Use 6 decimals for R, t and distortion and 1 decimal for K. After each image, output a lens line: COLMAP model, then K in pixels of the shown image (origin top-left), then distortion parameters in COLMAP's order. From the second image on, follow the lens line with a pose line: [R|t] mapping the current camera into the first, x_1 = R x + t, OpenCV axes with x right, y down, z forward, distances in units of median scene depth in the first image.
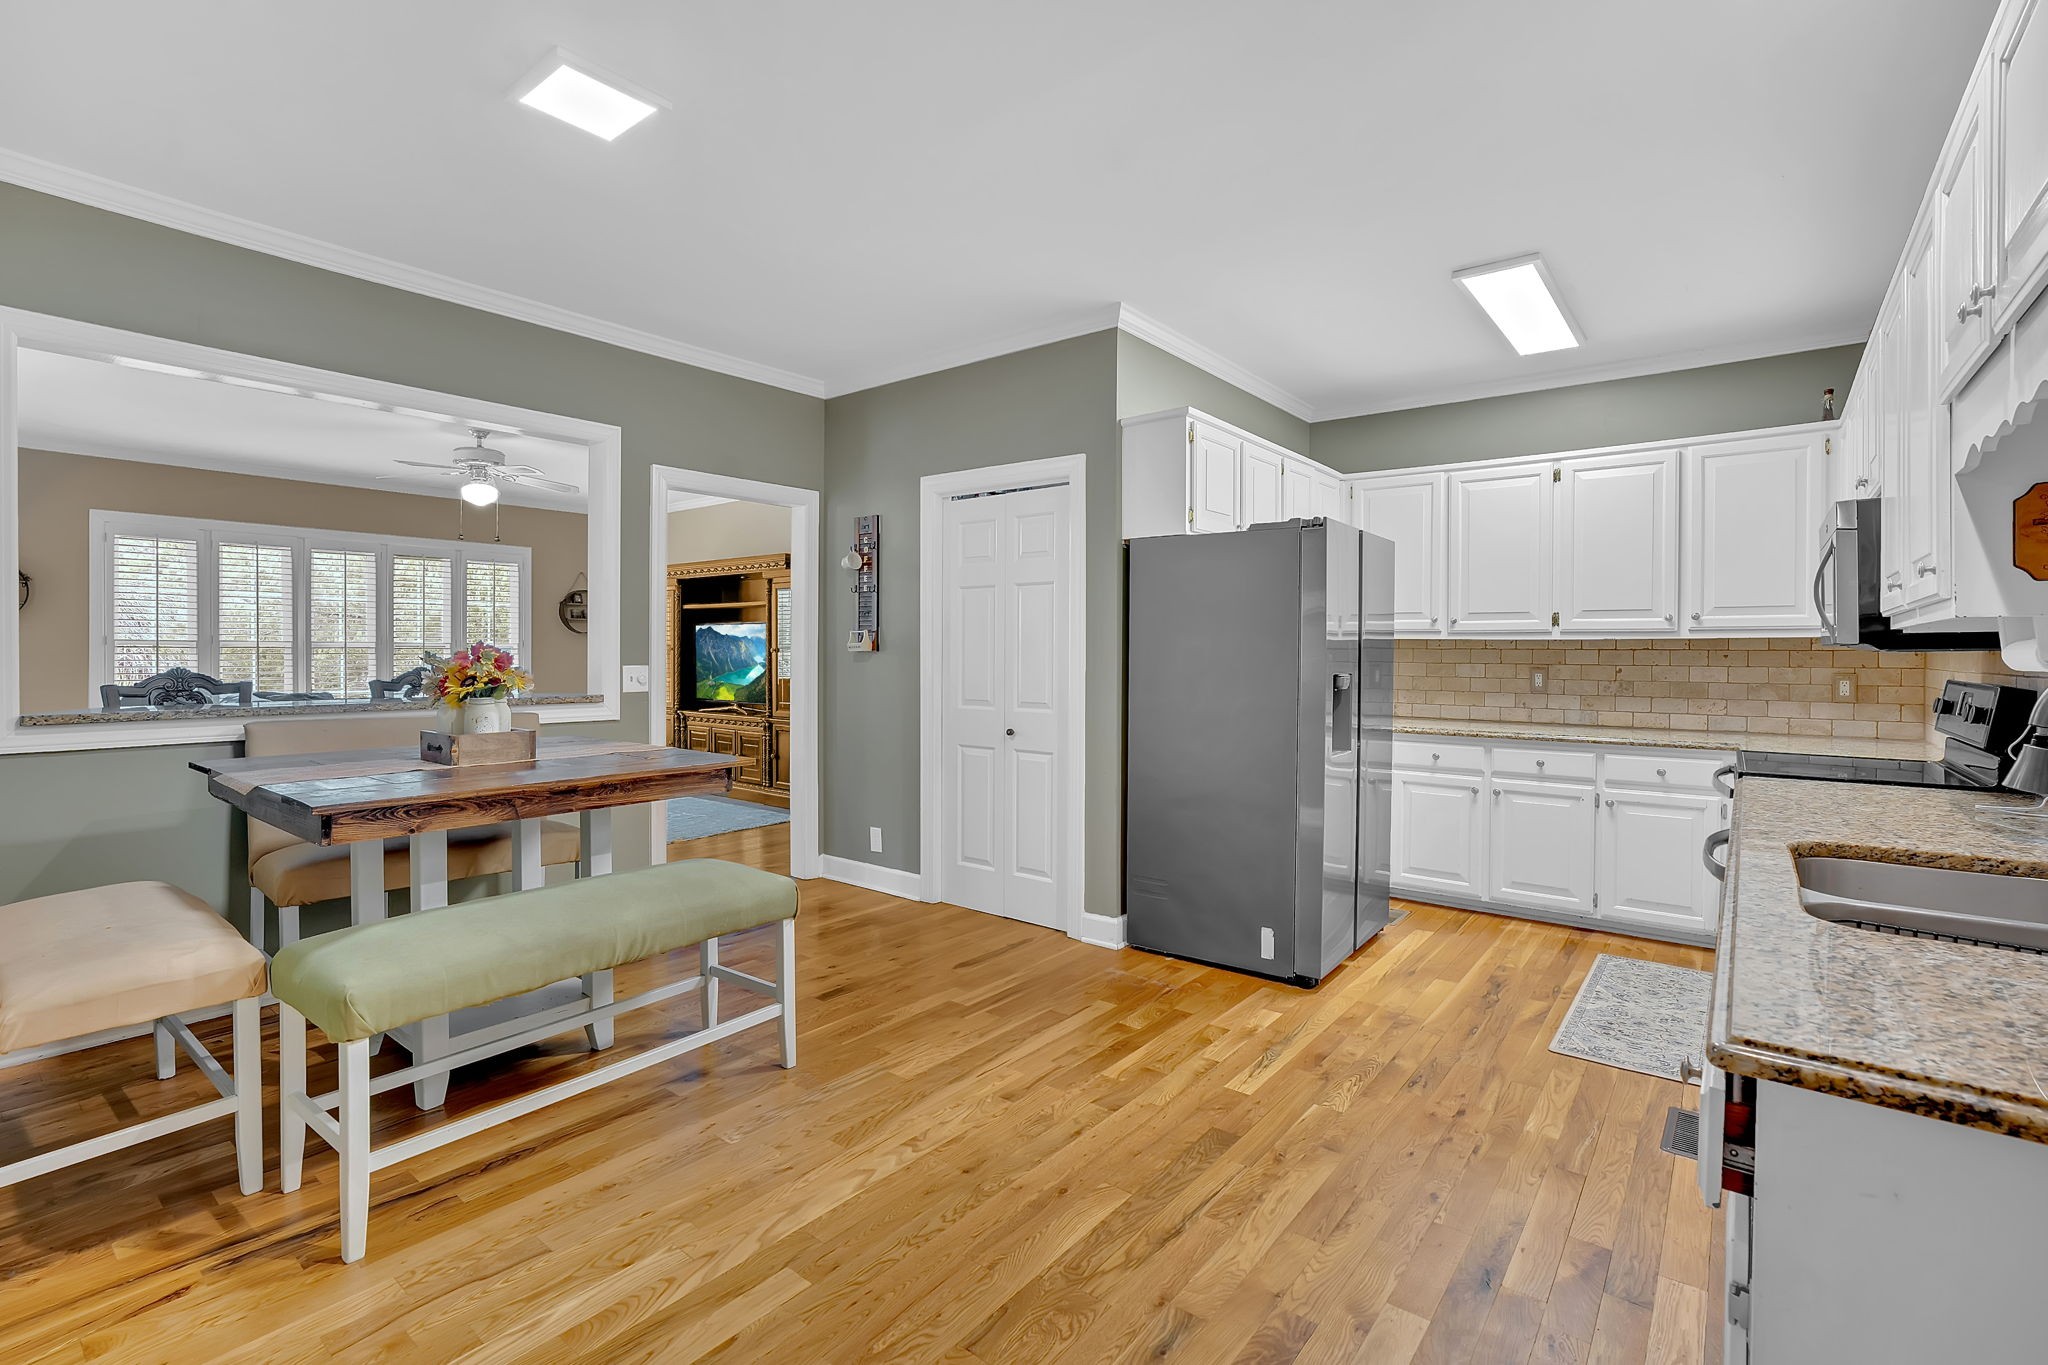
lens RADIAL K [[936.1, 0, 1030.7], [0, 936.1, 667.0], [0, 0, 1]] dist [-0.015766, 0.004371]
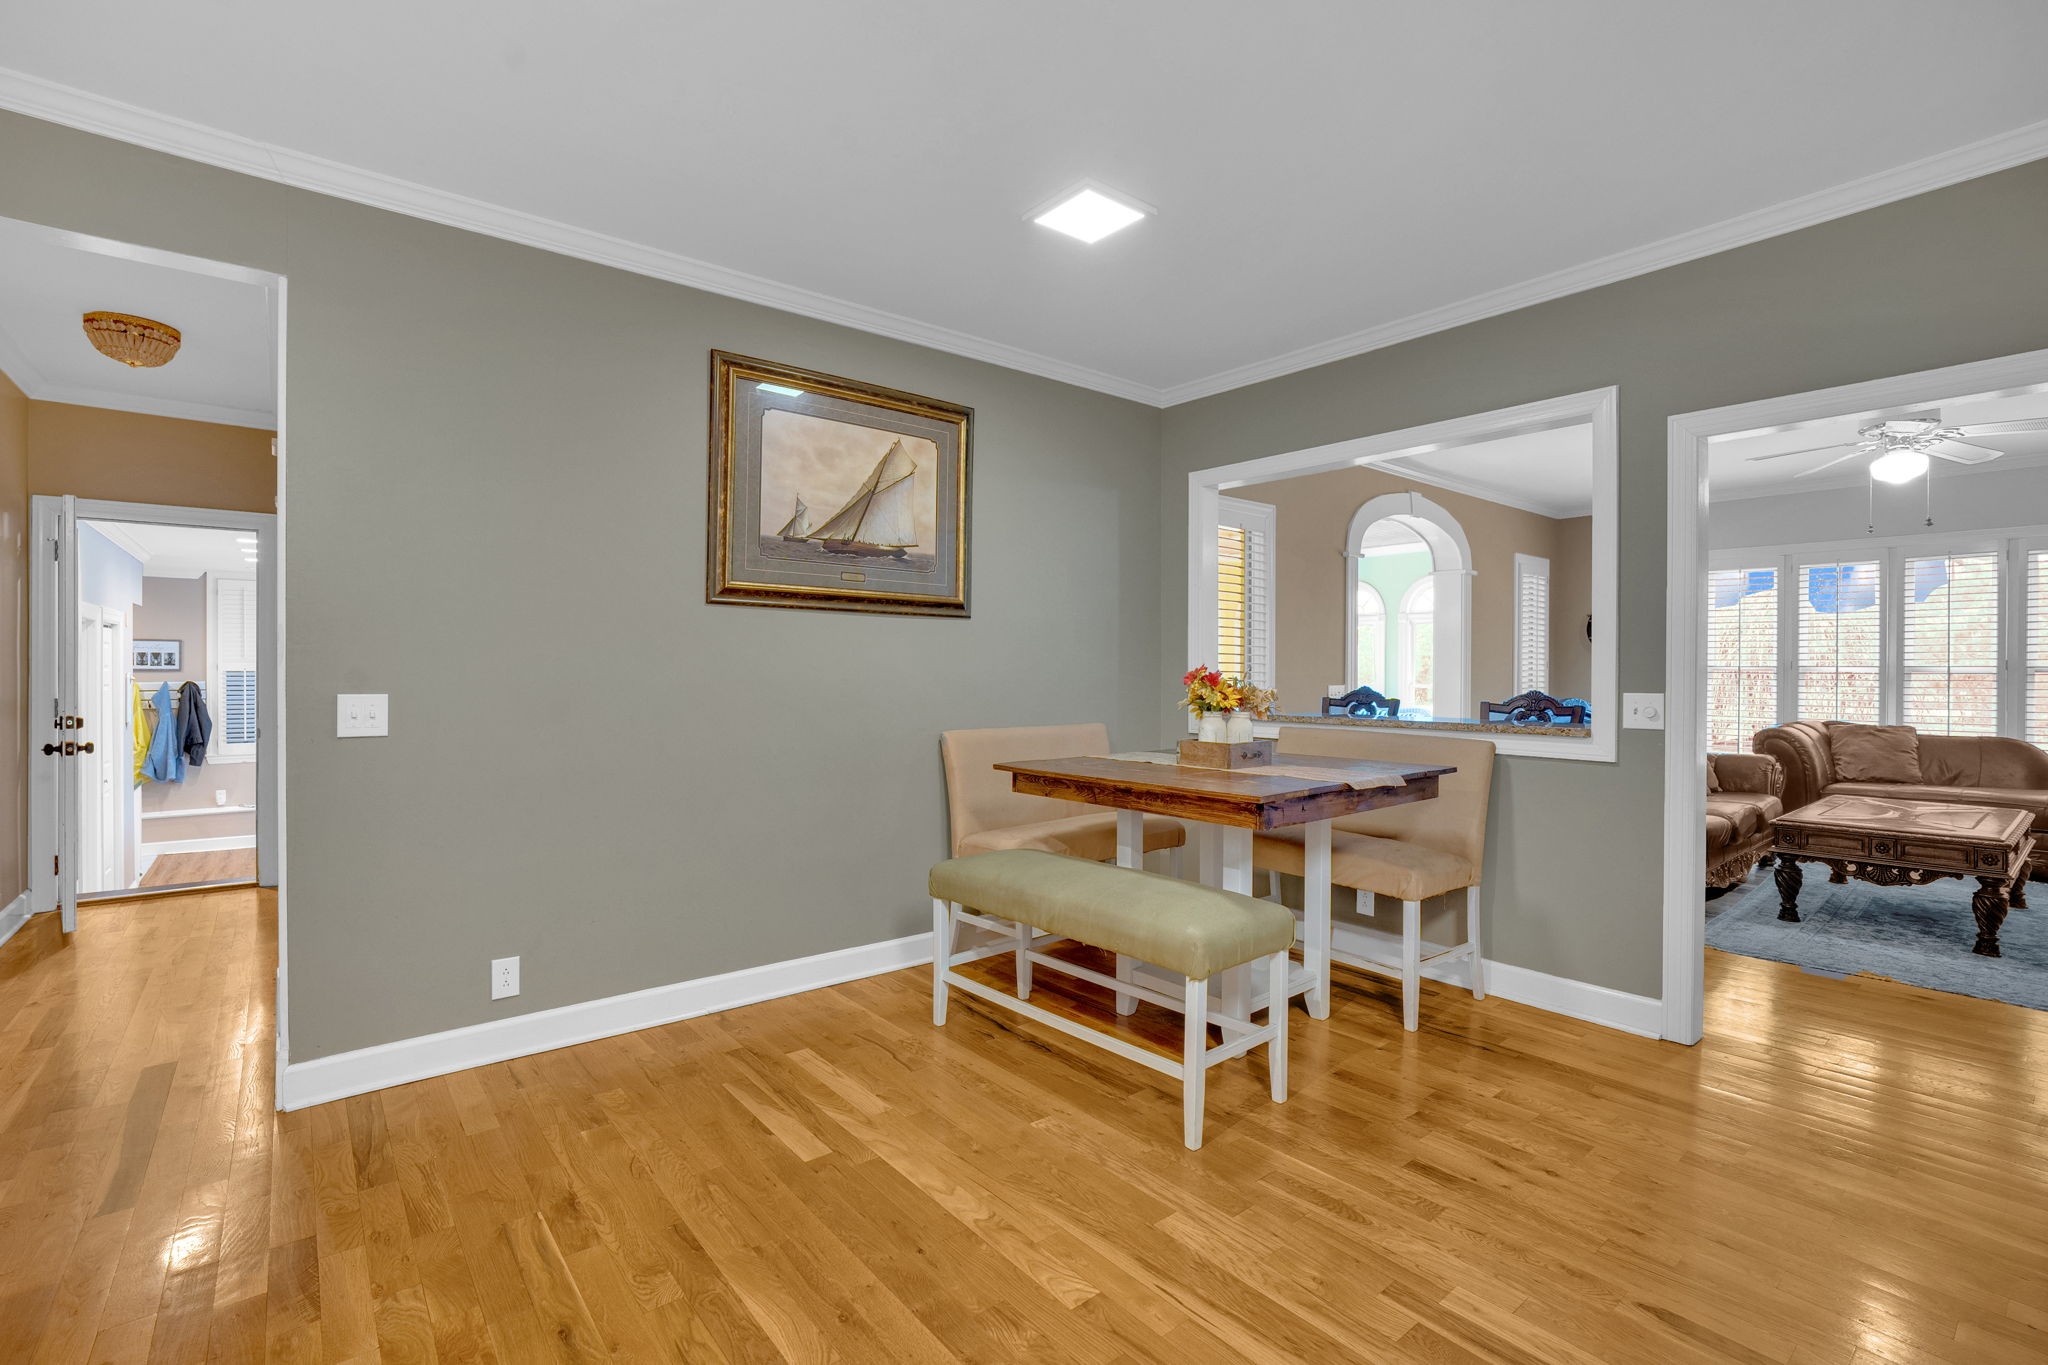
lens RADIAL K [[936.1, 0, 1023.6], [0, 936.1, 675.3], [0, 0, 1]] dist [-0.015766, 0.004371]
pose [[-0.227125, -0.004251, -0.973856, 0.459640], [-0.018412, 0.999830, -0.000070, -0.007118], [0.973691, 0.017914, -0.227165, 0.759680]]
